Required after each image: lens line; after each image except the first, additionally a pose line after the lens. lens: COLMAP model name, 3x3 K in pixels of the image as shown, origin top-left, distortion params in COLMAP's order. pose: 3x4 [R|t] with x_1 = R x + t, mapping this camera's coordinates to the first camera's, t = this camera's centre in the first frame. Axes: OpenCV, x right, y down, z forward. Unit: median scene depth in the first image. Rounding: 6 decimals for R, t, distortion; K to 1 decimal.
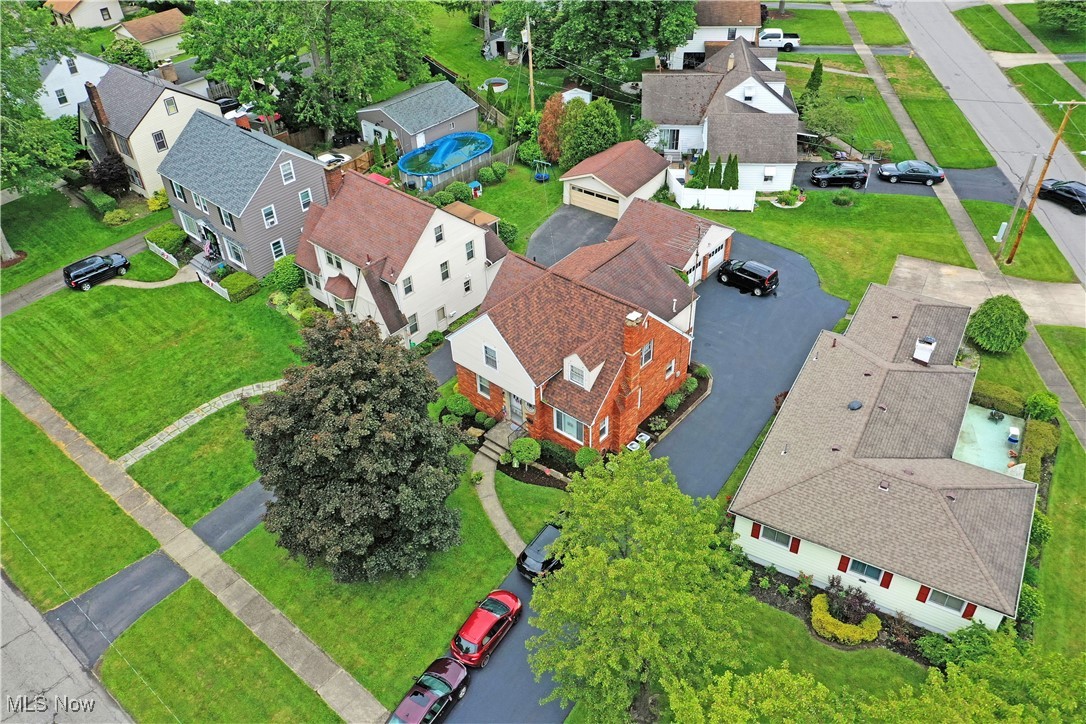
lens RADIAL K [[859.3, 0, 538.6], [0, 859.3, 361.0], [0, 0, 1]] dist [0.015530, 0.001851]
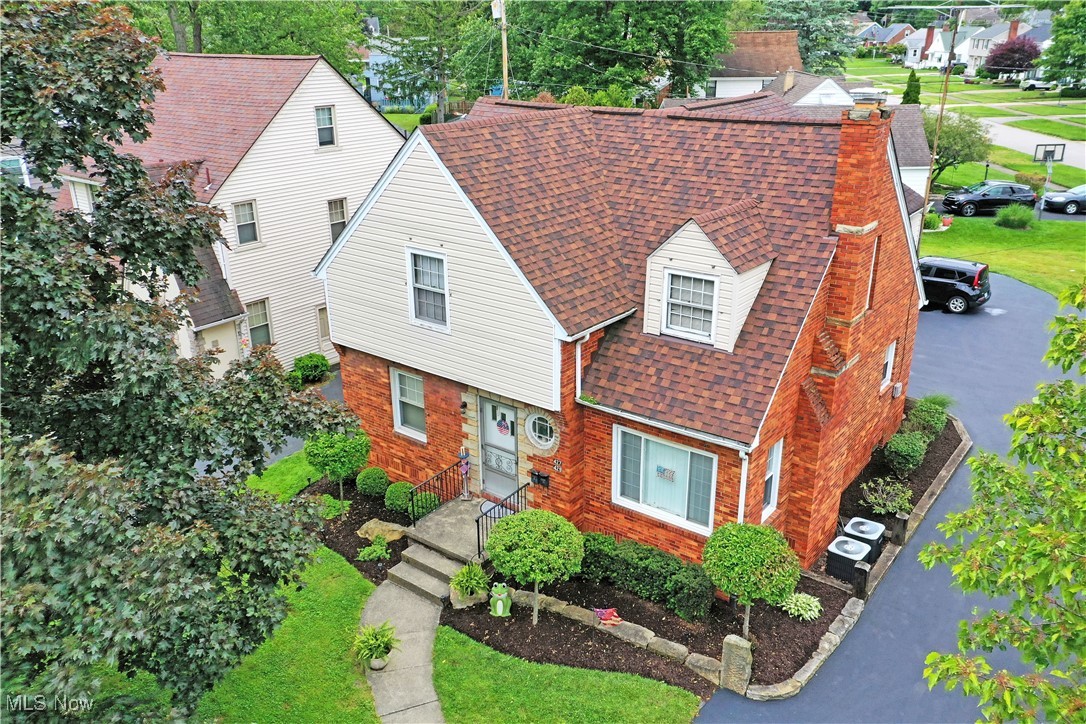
lens RADIAL K [[859.3, 0, 537.1], [0, 859.3, 363.6], [0, 0, 1]] dist [0.015530, 0.001851]
pose [[0.998561, 0.000504, 0.053622, -0.028793], [0.015565, 0.954182, -0.298821, 0.123689], [-0.051315, 0.299226, 0.952801, 0.633177]]
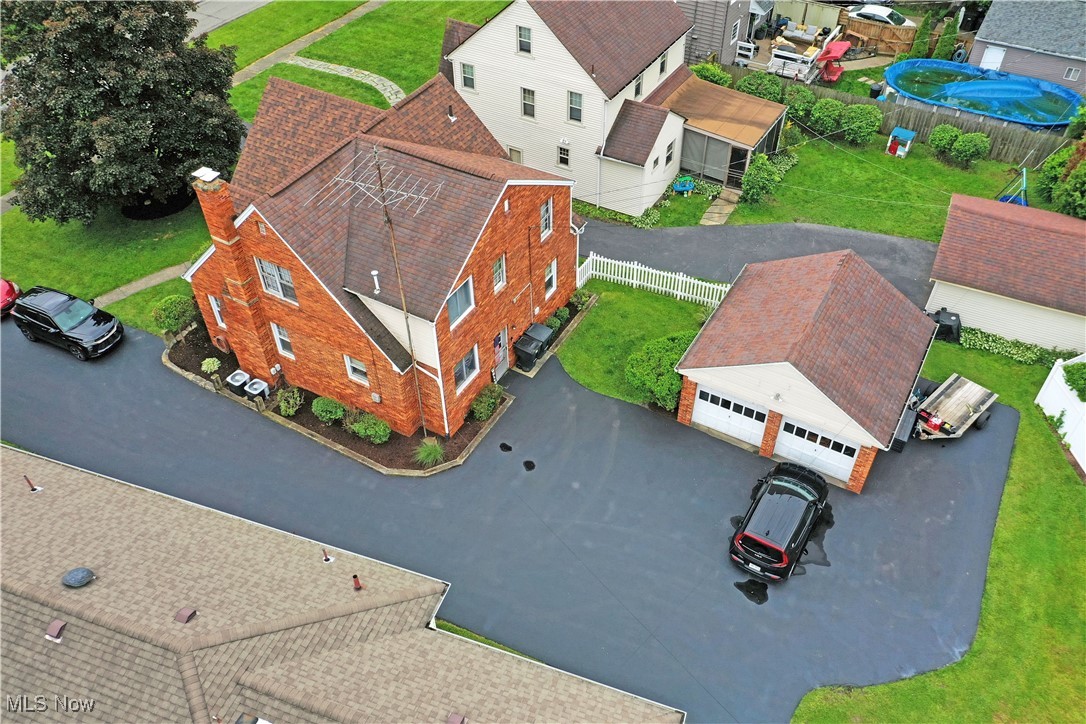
lens RADIAL K [[859.3, 0, 539.2], [0, 859.3, 359.3], [0, 0, 1]] dist [0.015530, 0.001851]
pose [[0.170187, 0.697041, -0.696542, 0.566280], [-0.607925, 0.630577, 0.482493, -0.345535], [0.775540, 0.341331, 0.531065, 0.791913]]
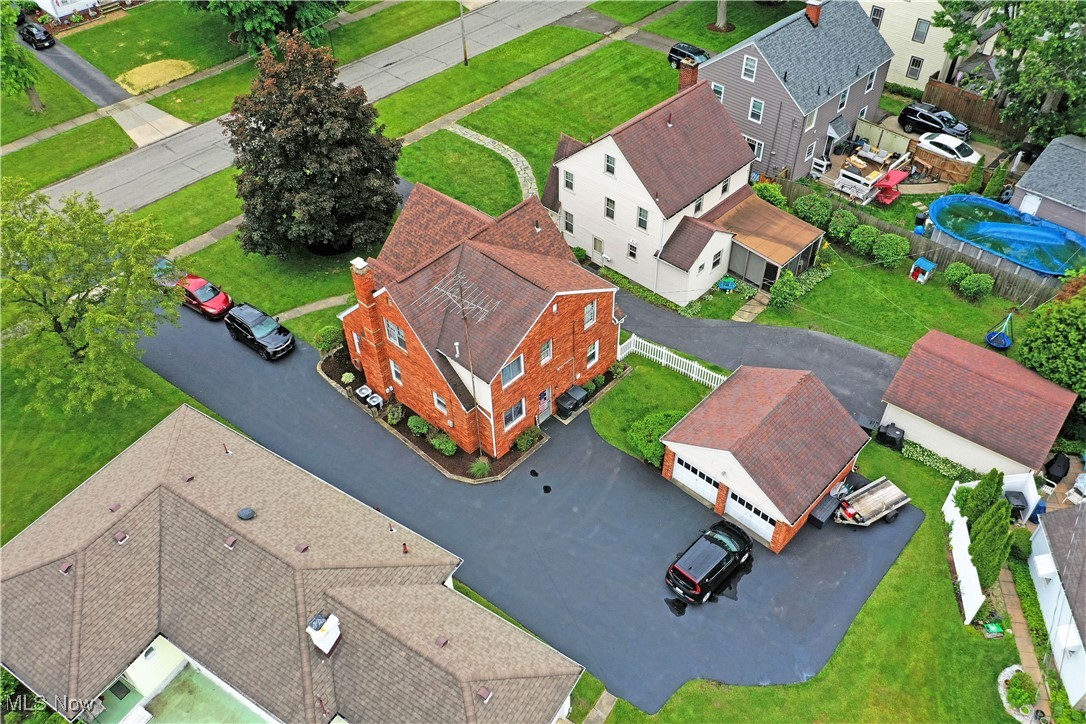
lens RADIAL K [[859.3, 0, 541.1], [0, 859.3, 357.9], [0, 0, 1]] dist [0.015530, 0.001851]
pose [[-0.055163, 0.714079, -0.697888, 0.689606], [-0.606889, 0.531045, 0.591335, -0.558166], [0.792870, 0.456160, 0.404073, 0.729154]]
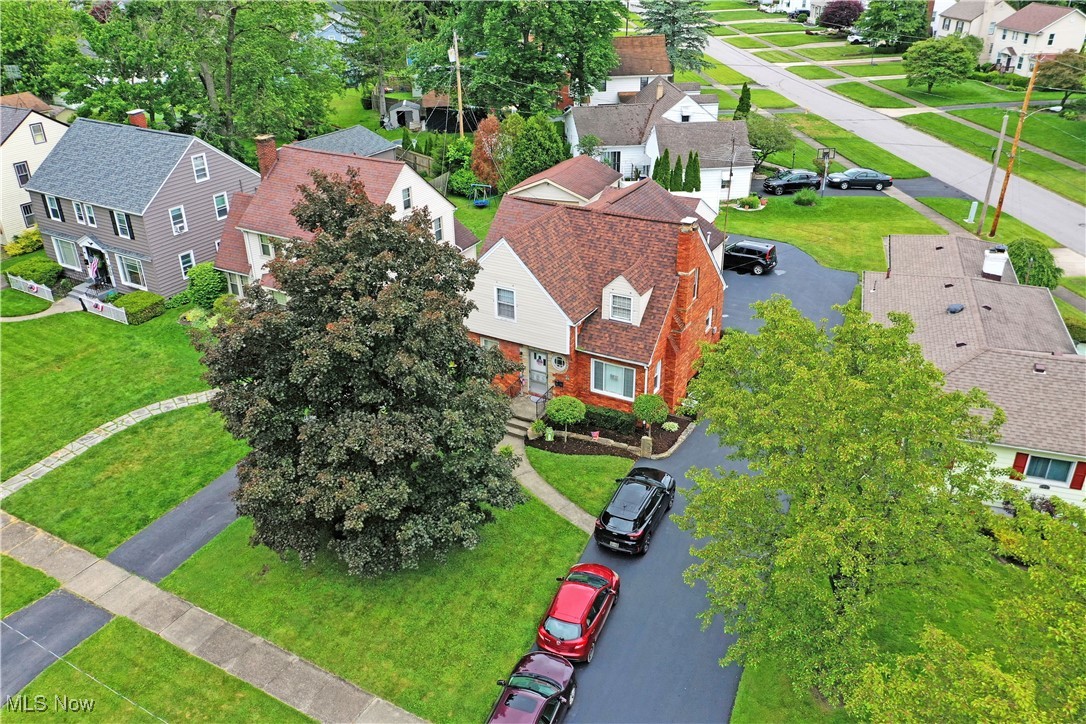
lens RADIAL K [[859.3, 0, 536.3], [0, 859.3, 363.3], [0, 0, 1]] dist [0.015530, 0.001851]
pose [[0.982192, -0.073187, 0.173037, -0.159511], [0.106878, 0.975117, -0.194228, 0.194881], [-0.154516, 0.209263, 0.965574, 0.228688]]
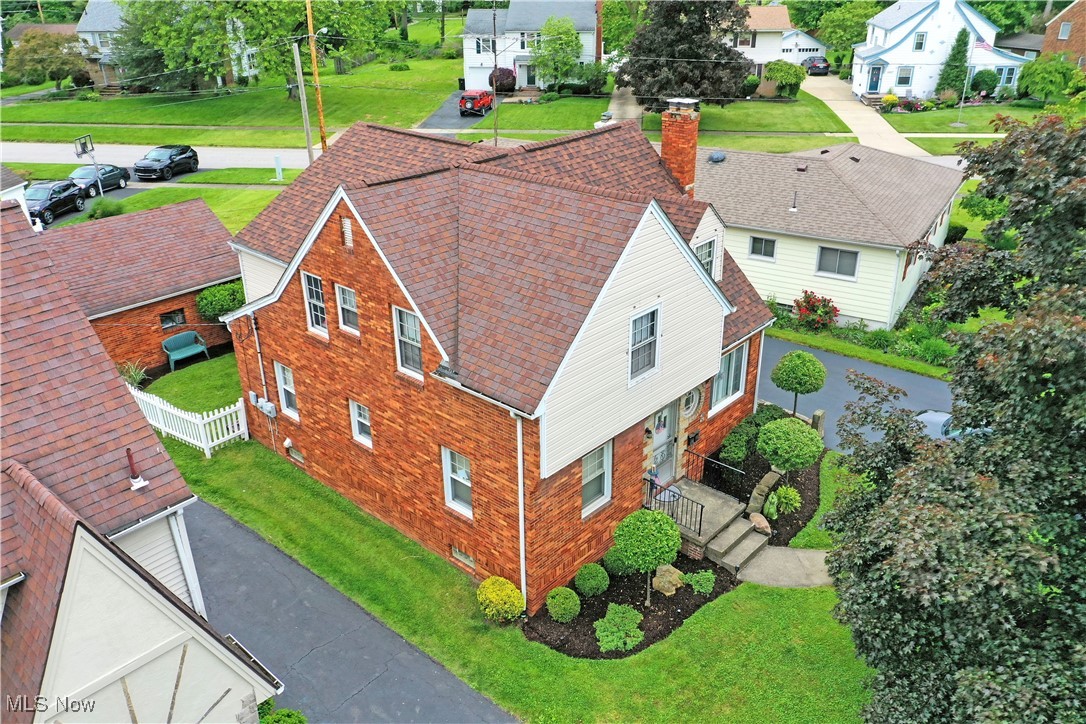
lens RADIAL K [[859.3, 0, 543.4], [0, 859.3, 362.8], [0, 0, 1]] dist [0.015530, 0.001851]
pose [[0.035345, -0.403697, 0.914210, -0.378759], [0.633160, 0.716809, 0.292050, -0.127154], [-0.773214, 0.568518, 0.280940, 0.881322]]
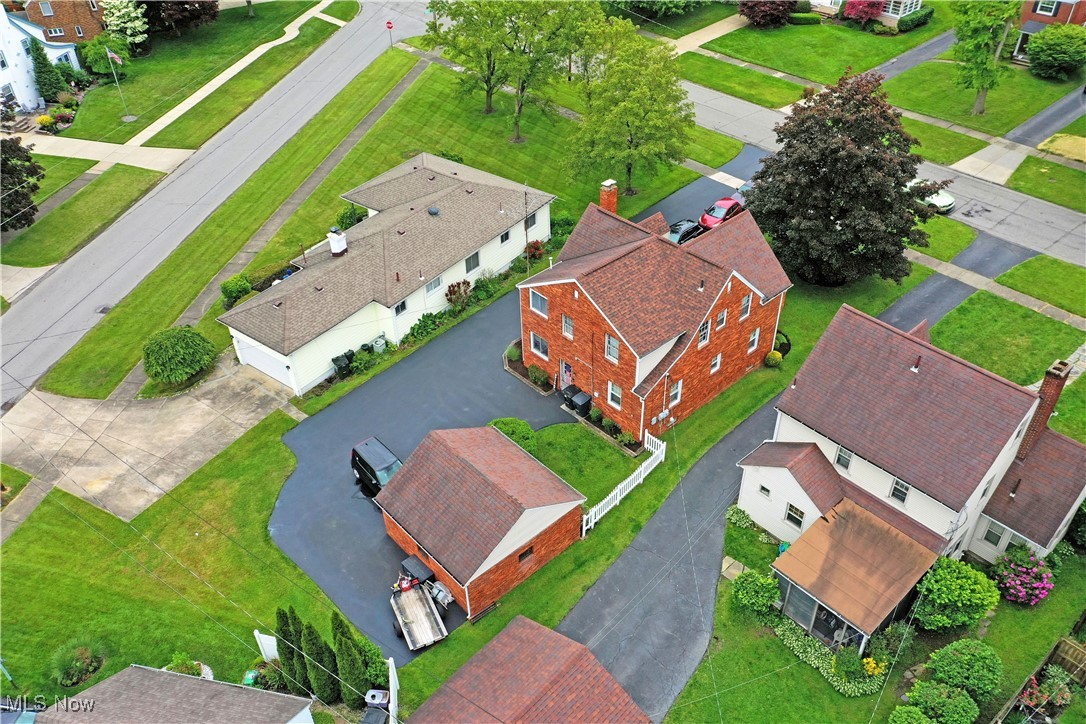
lens RADIAL K [[859.3, 0, 542.8], [0, 859.3, 361.5], [0, 0, 1]] dist [0.015530, 0.001851]
pose [[-0.990840, -0.037619, 0.129692, 0.037833], [0.118186, 0.223019, 0.967623, -0.939590], [-0.065325, 0.974088, -0.216530, 1.279811]]
